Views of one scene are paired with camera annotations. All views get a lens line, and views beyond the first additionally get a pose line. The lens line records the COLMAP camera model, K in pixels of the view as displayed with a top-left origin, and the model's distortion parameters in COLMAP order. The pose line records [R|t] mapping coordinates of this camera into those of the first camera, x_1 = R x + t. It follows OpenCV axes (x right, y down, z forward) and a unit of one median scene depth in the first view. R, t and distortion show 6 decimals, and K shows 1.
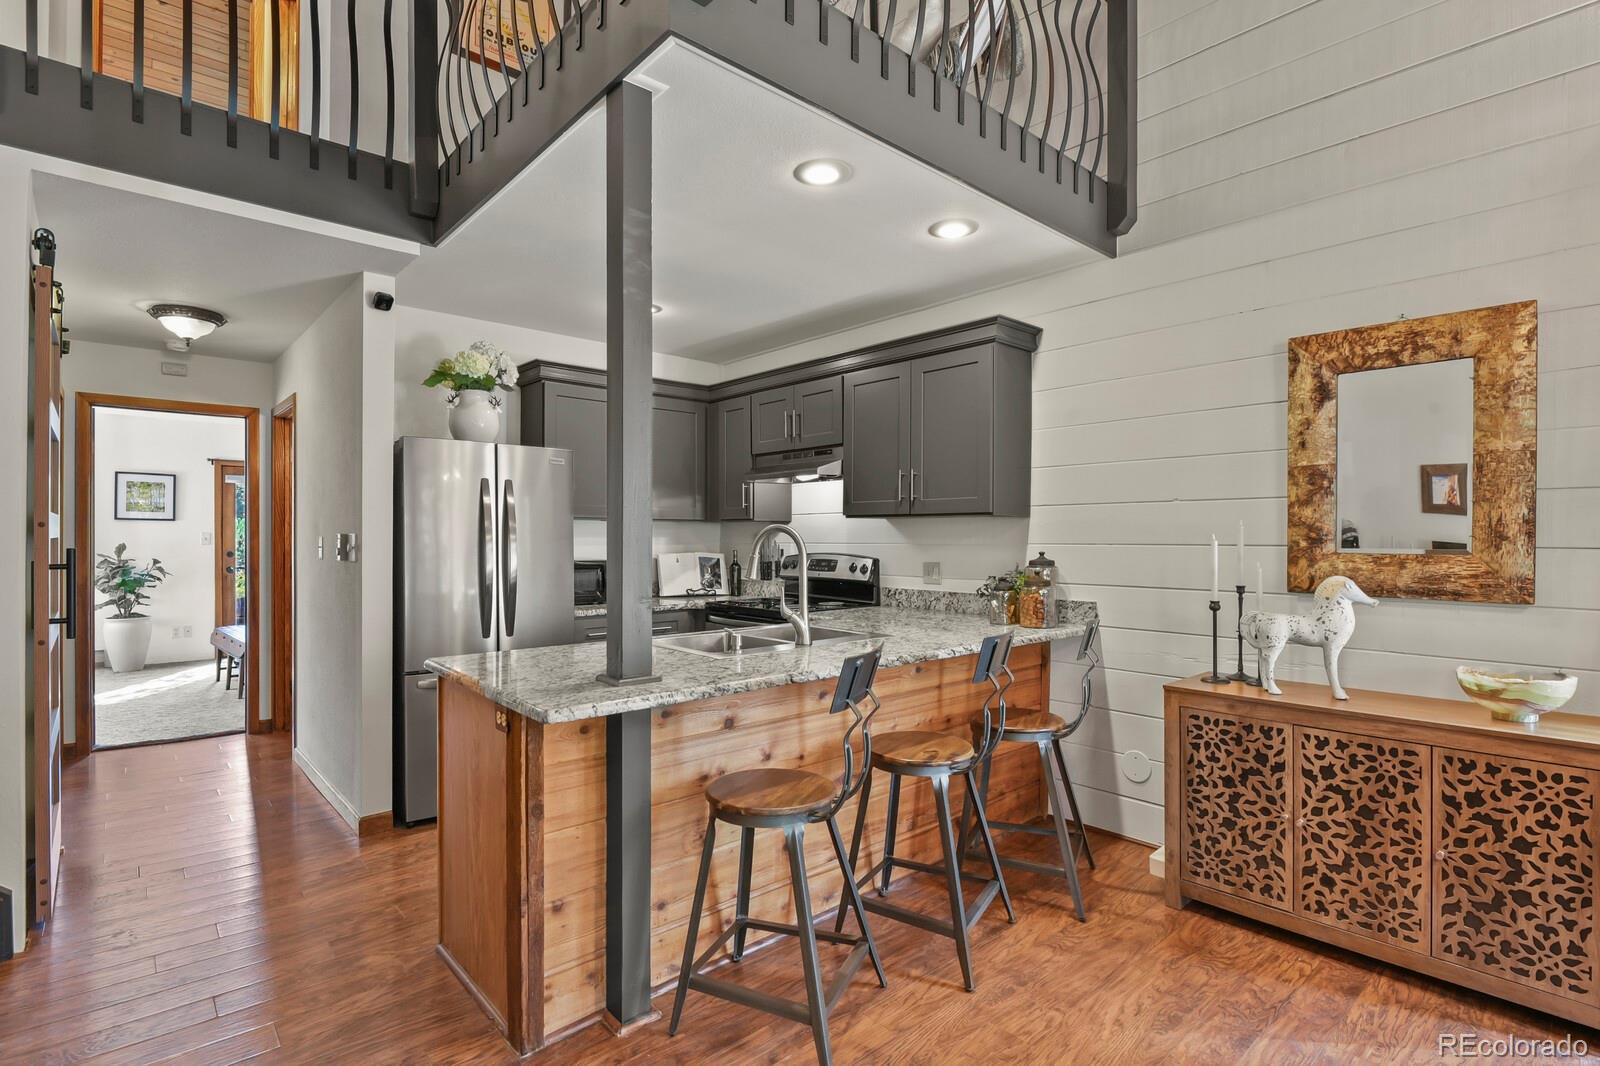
lens RADIAL K [[773.8, 0, 800.1], [0, 773.8, 540.2], [0, 0, 1]] dist [-0.002544, -0.006530]
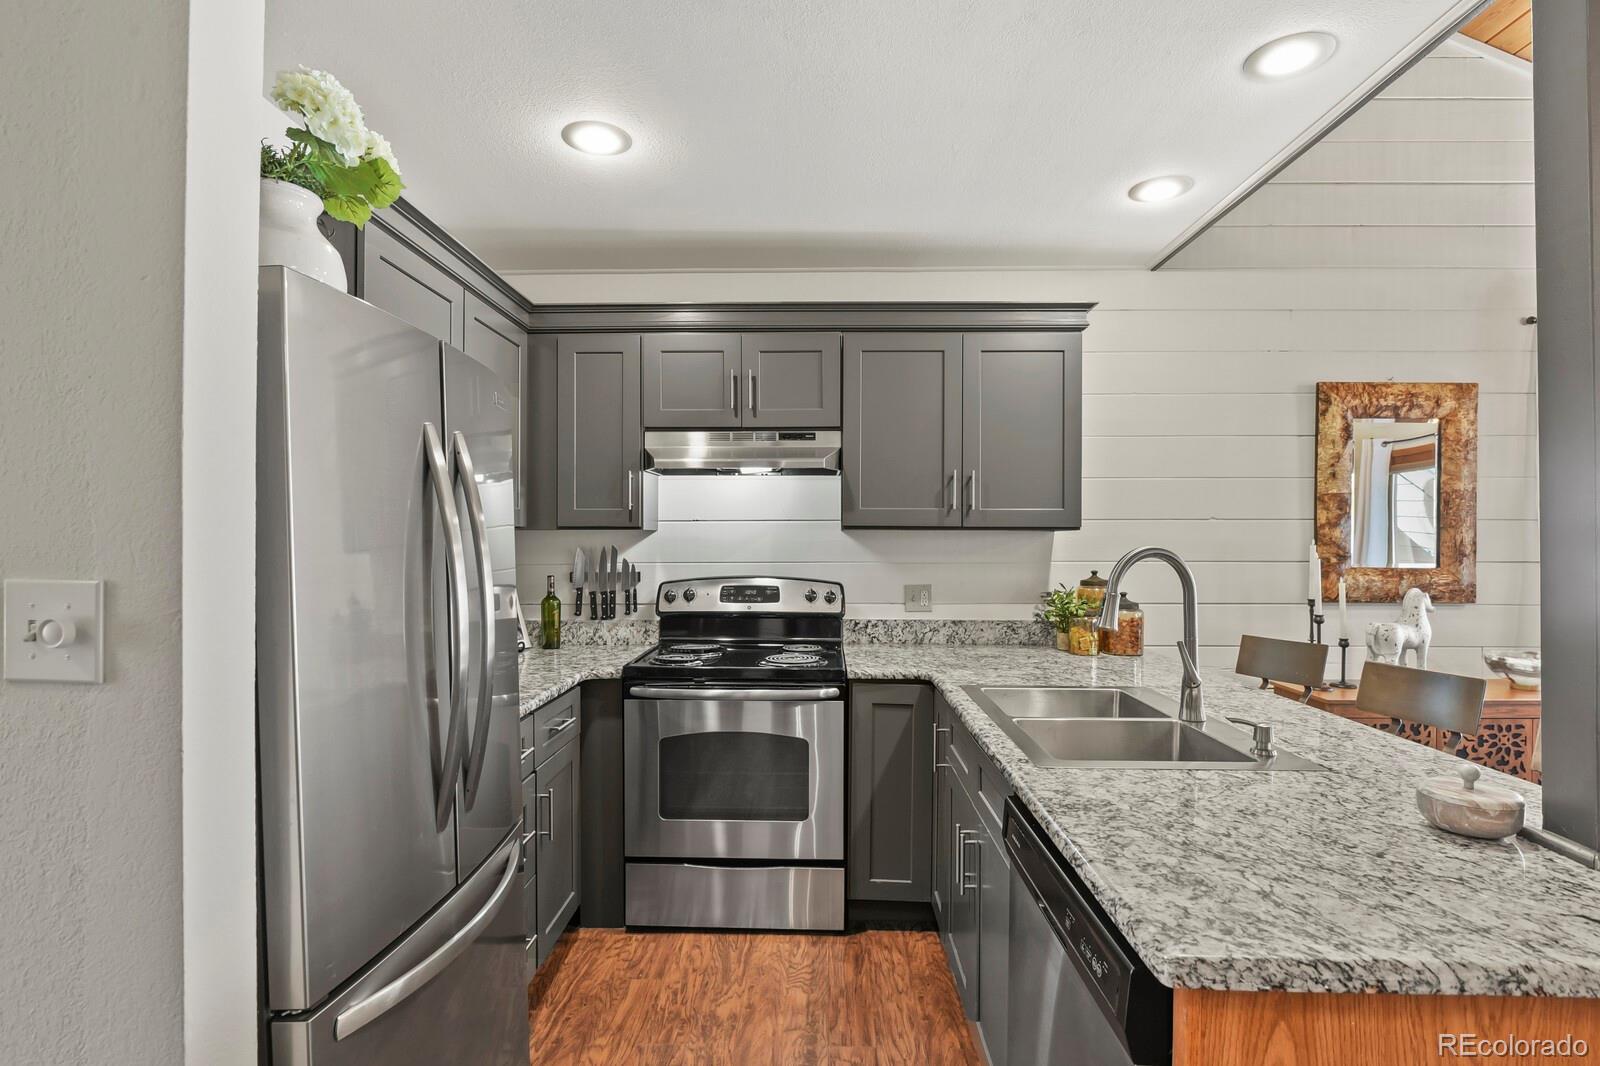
lens RADIAL K [[773.8, 0, 802.9], [0, 773.8, 541.6], [0, 0, 1]] dist [-0.002544, -0.006530]
pose [[0.685109, -0.003002, 0.728434, -0.623892], [0.002704, 0.999995, 0.001578, -0.023059], [-0.728436, 0.000888, 0.685114, 0.658503]]
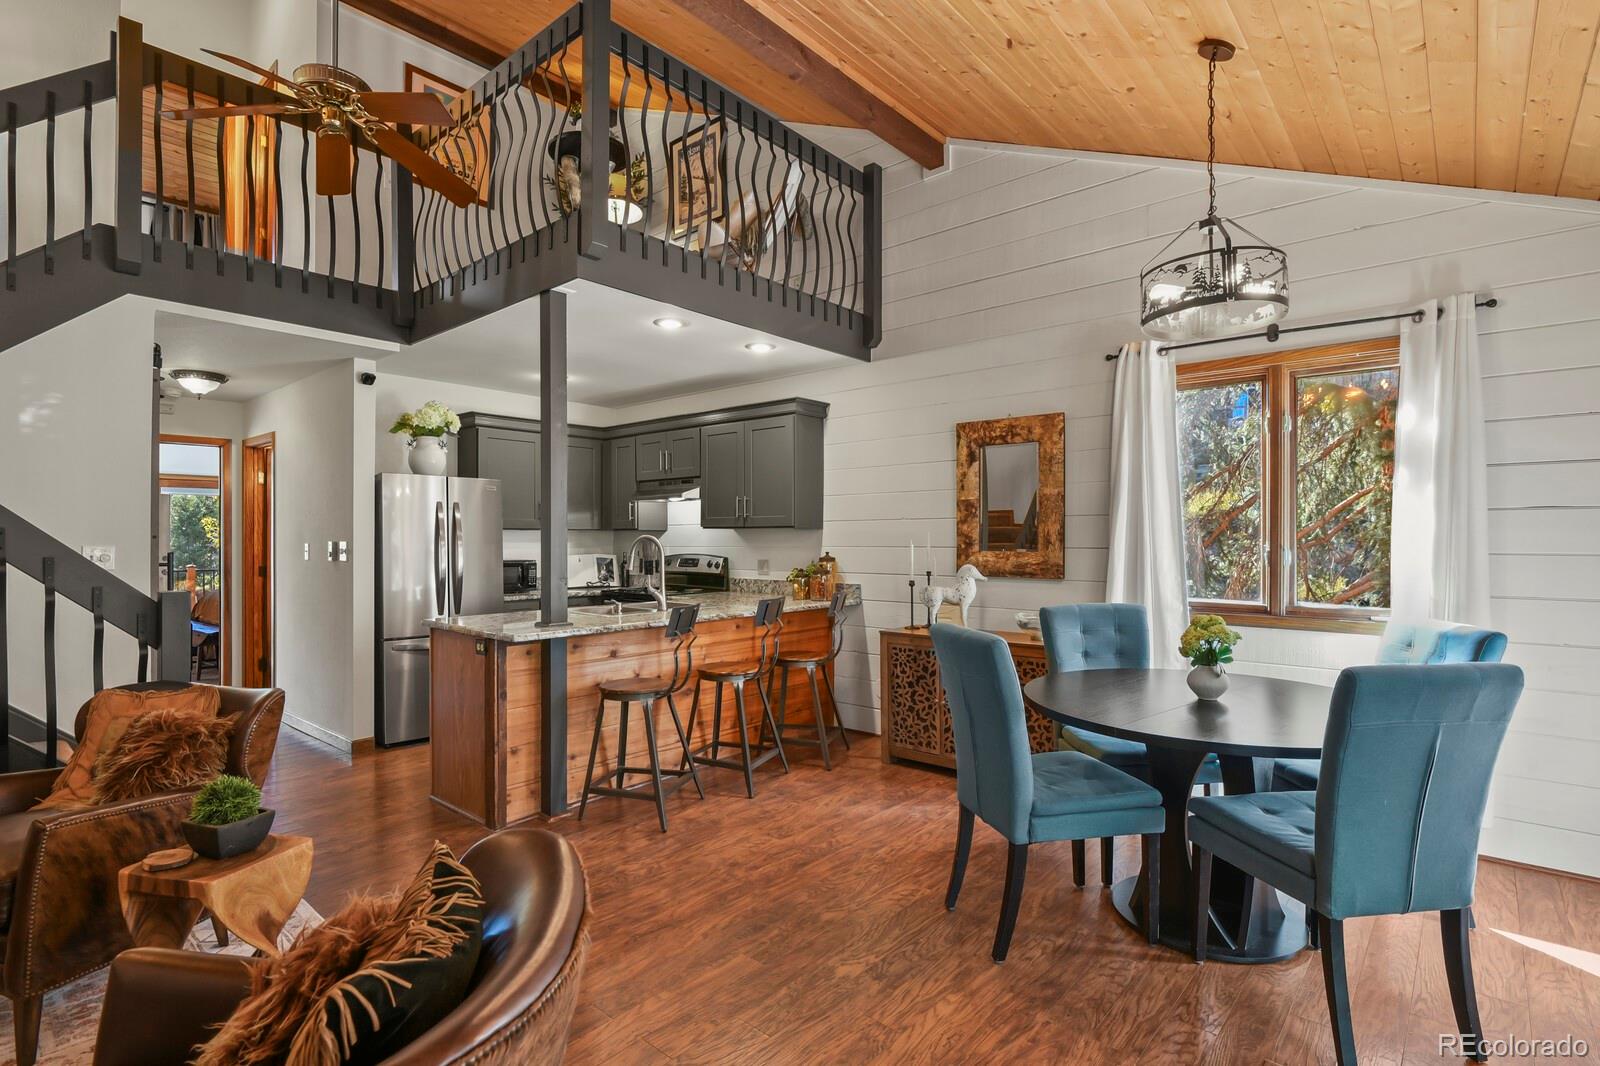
lens RADIAL K [[773.8, 0, 803.1], [0, 773.8, 538.2], [0, 0, 1]] dist [-0.002544, -0.006530]
pose [[0.991778, -0.003040, 0.127936, 0.074898], [0.003754, 0.999979, -0.005337, -0.003994], [-0.127917, 0.005774, 0.991768, -0.527712]]
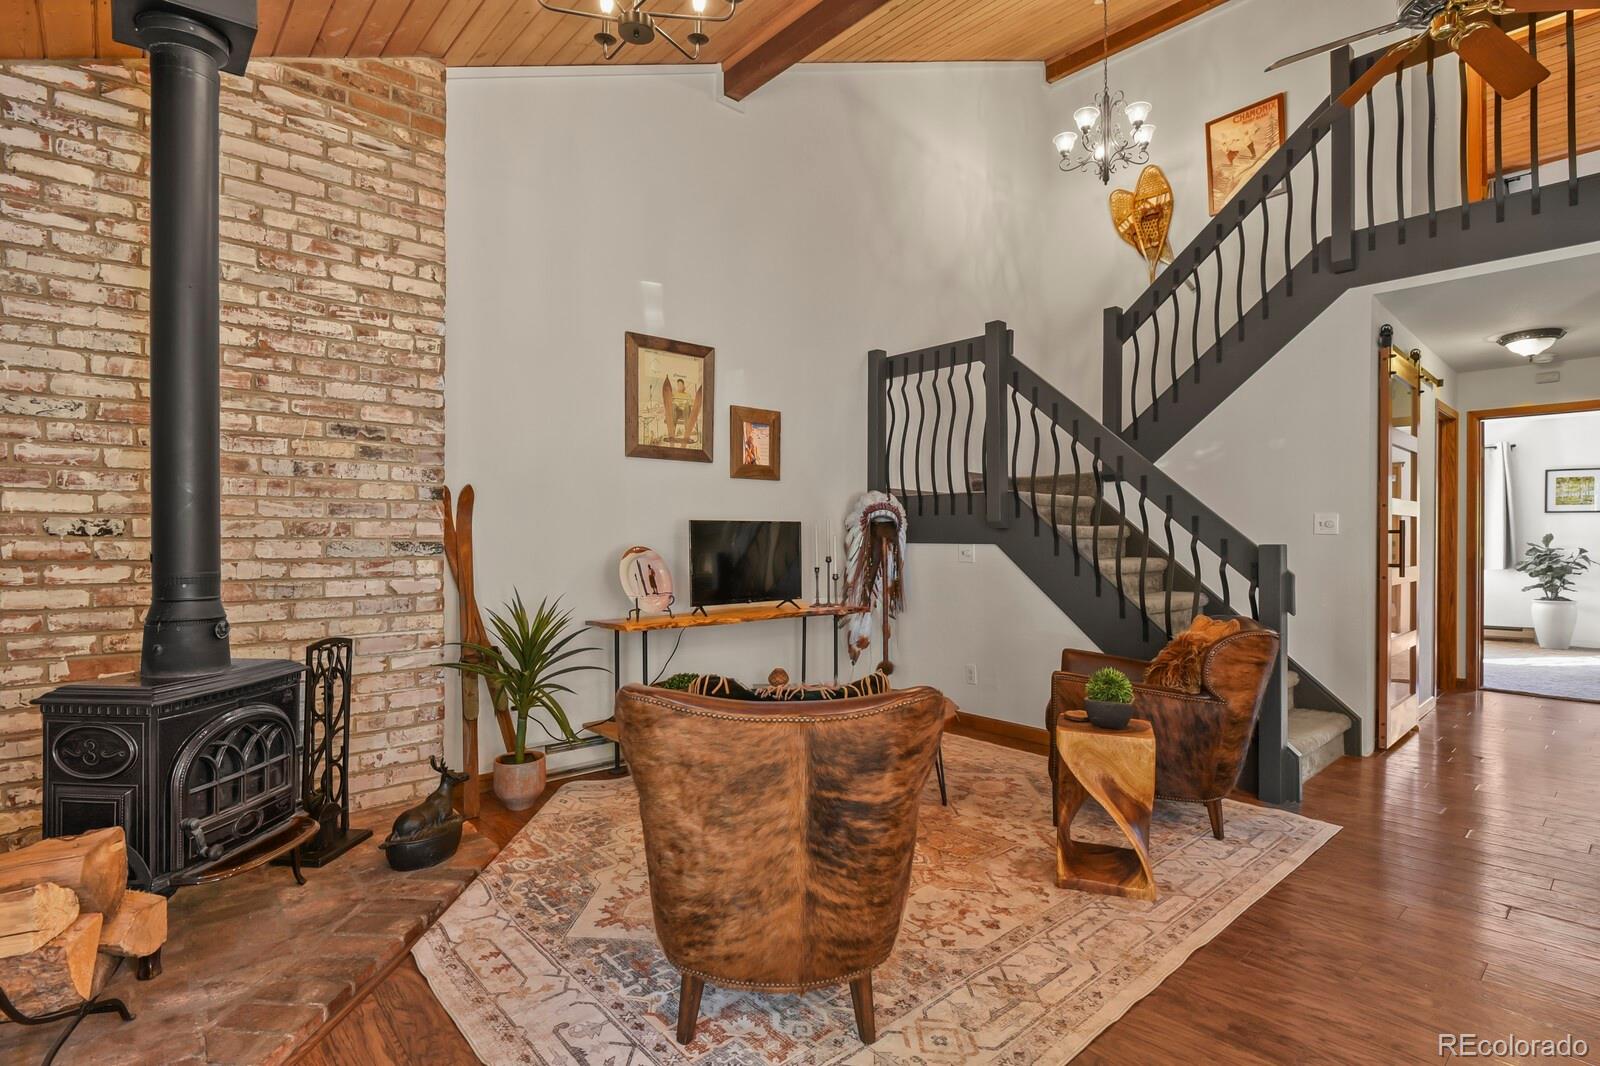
lens RADIAL K [[773.8, 0, 805.4], [0, 773.8, 538.5], [0, 0, 1]] dist [-0.002544, -0.006530]
pose [[0.004832, -0.003747, -0.999981, 0.499773], [-0.006720, 0.999970, -0.003779, 0.049359], [0.999966, 0.006738, 0.004807, -0.186751]]
